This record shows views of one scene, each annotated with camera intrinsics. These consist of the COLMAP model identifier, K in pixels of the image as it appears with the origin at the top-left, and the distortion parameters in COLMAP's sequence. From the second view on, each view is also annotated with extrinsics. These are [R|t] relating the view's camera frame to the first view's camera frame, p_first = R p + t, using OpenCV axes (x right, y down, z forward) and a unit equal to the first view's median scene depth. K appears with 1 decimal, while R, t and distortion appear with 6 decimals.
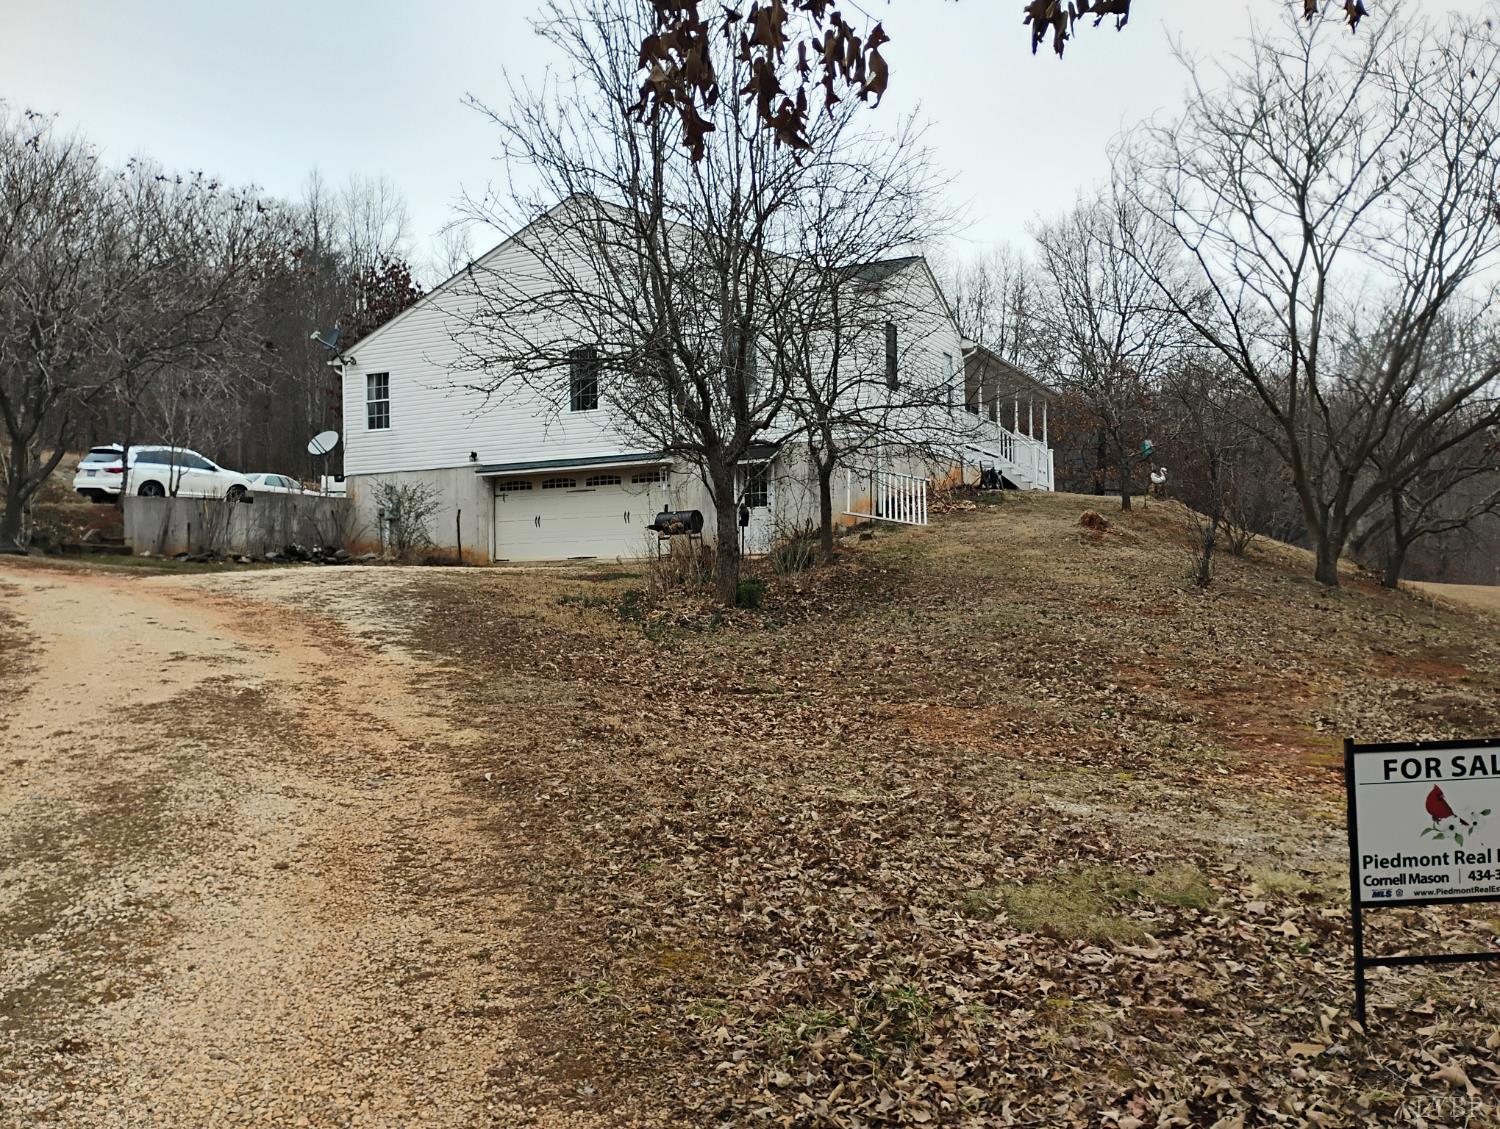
lens RADIAL K [[1220.0, 0, 750.0], [0, 1220.0, 564.5], [0, 0, 1]] dist [0.055855, -0.060562]
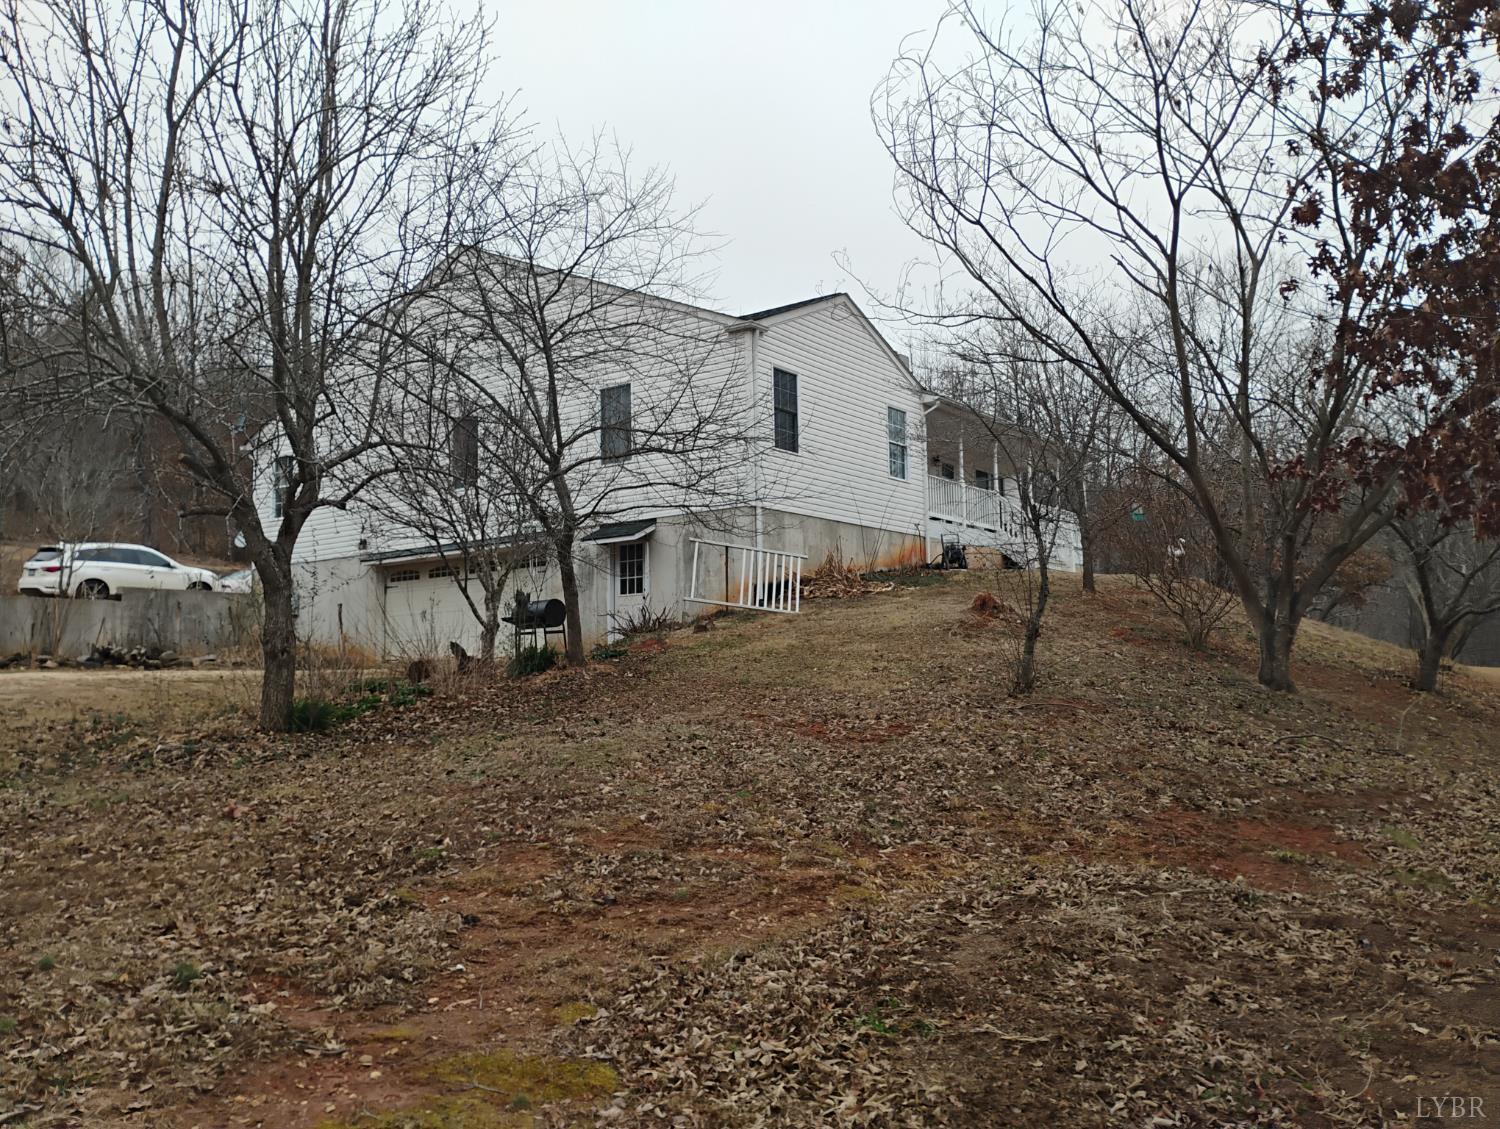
lens RADIAL K [[1220.0, 0, 750.0], [0, 1220.0, 564.5], [0, 0, 1]] dist [0.055855, -0.060562]
pose [[0.985859, -0.021267, -0.166222, 0.200589], [0.008658, 0.997054, -0.076214, -0.002774], [0.167353, 0.073697, 0.983139, 0.169369]]
